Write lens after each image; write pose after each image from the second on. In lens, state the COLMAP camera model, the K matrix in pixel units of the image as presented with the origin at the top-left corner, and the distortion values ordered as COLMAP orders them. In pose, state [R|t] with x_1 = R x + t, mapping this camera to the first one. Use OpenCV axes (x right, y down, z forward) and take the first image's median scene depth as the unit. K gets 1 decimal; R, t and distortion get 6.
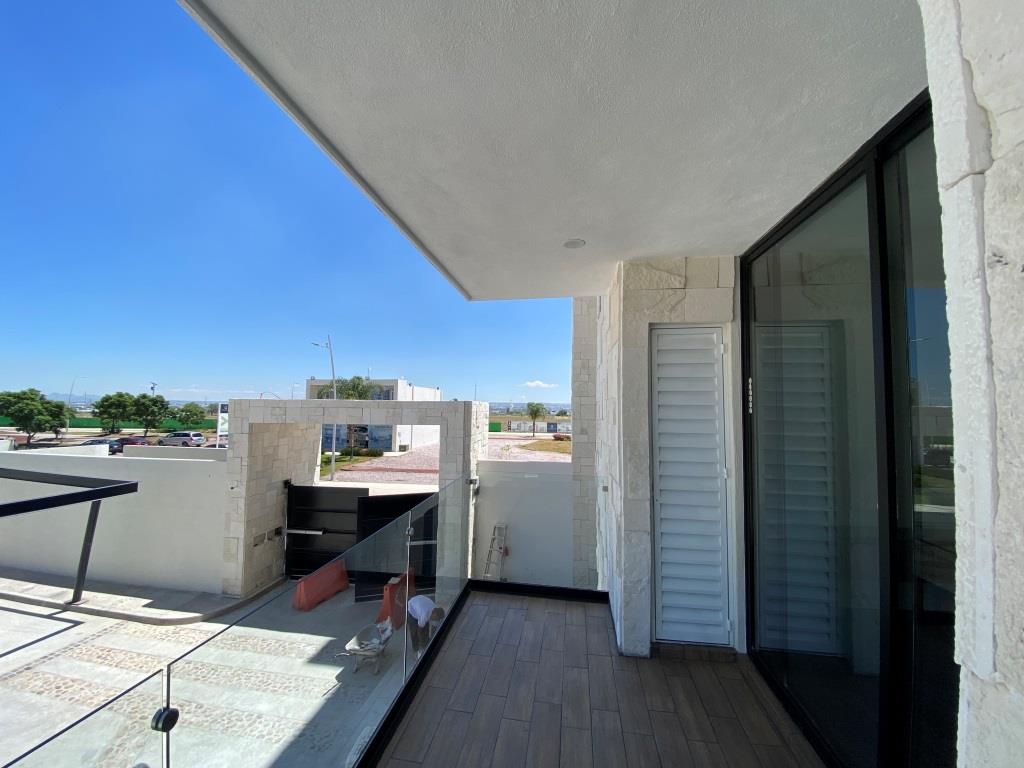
lens RADIAL K [[414.3, 0, 518.8], [0, 414.3, 380.4], [0, 0, 1]] dist [-0.004542, -0.008096]
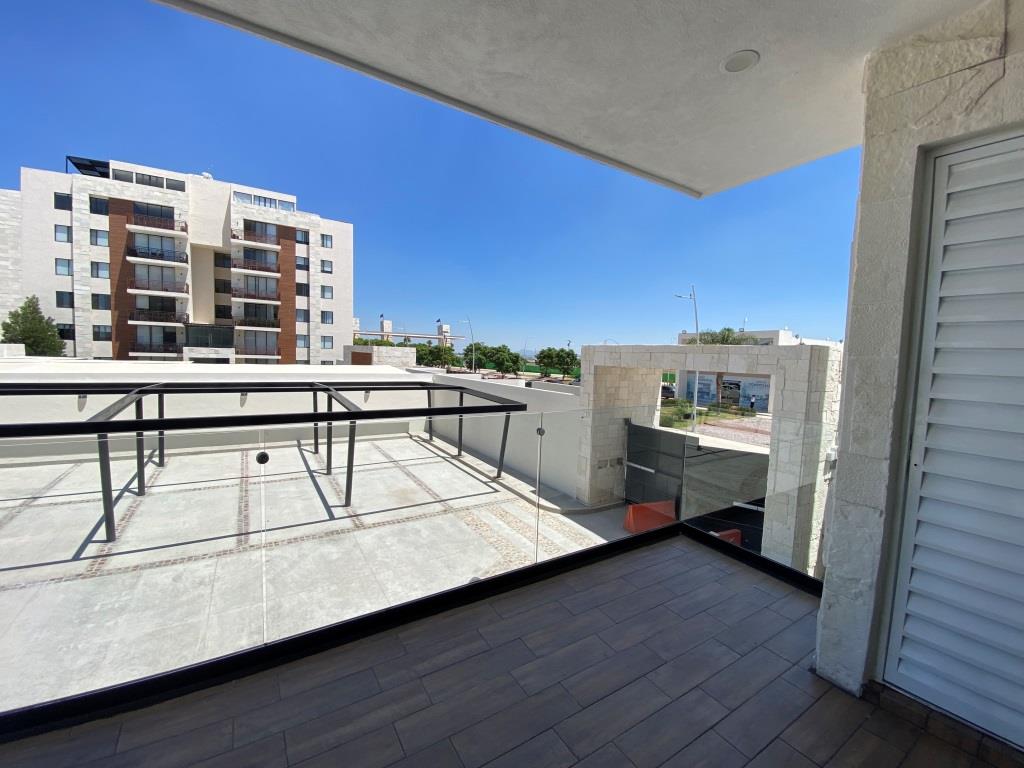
lens RADIAL K [[414.3, 0, 507.9], [0, 414.3, 383.5], [0, 0, 1]] dist [-0.004542, -0.008096]
pose [[0.640711, 0.065351, -0.764996, 0.091776], [0.023189, 0.994269, 0.104359, 0.024031], [0.767432, -0.084603, 0.635524, 0.049181]]
